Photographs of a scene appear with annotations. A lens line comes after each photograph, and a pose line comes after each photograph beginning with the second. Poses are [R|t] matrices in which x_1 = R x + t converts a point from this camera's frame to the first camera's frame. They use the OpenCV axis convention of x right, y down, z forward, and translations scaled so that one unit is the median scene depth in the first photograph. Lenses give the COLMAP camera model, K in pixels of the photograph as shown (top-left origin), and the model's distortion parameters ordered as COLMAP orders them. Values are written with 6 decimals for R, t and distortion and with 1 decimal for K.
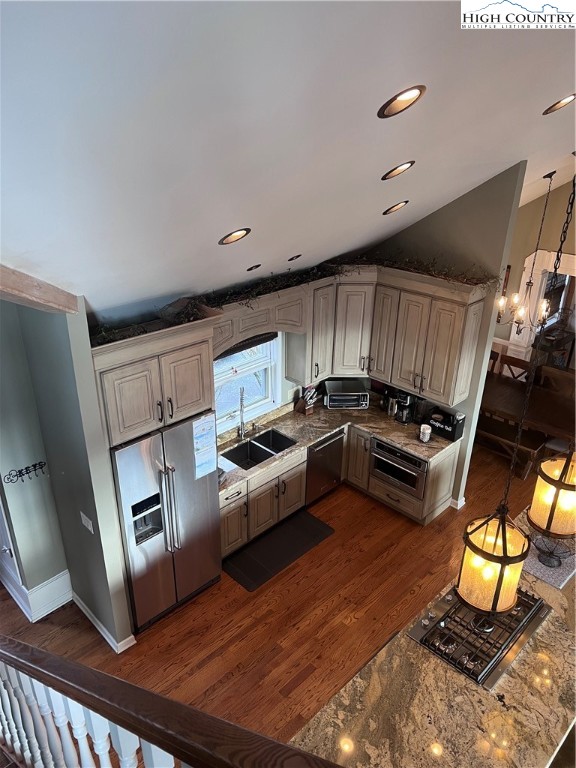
lens RADIAL K [[571.1, 0, 283.2], [0, 571.1, 377.9], [0, 0, 1]] dist [0.059529, -0.065191]
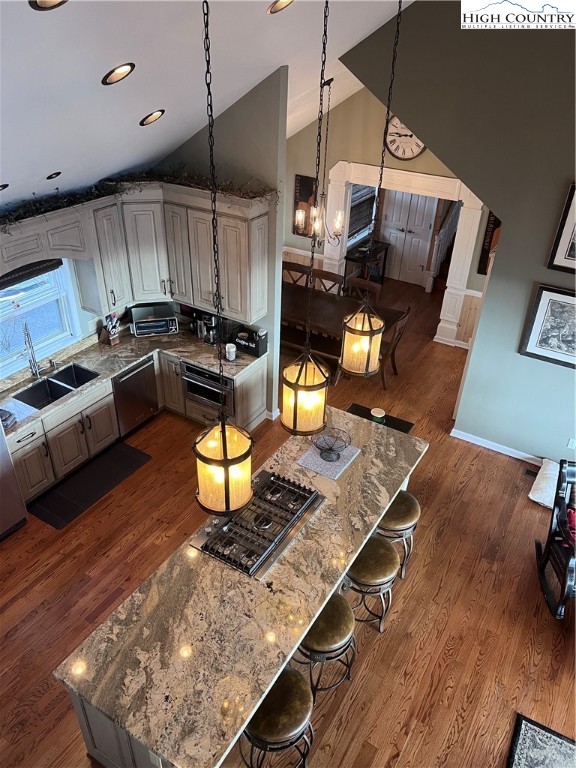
lens RADIAL K [[571.1, 0, 299.1], [0, 571.1, 376.9], [0, 0, 1]] dist [0.059529, -0.065191]
pose [[0.972318, -0.109176, 0.206589, 0.163521], [0.082353, 0.987517, 0.134272, 0.015333], [-0.218669, -0.113542, 0.969171, -0.014605]]
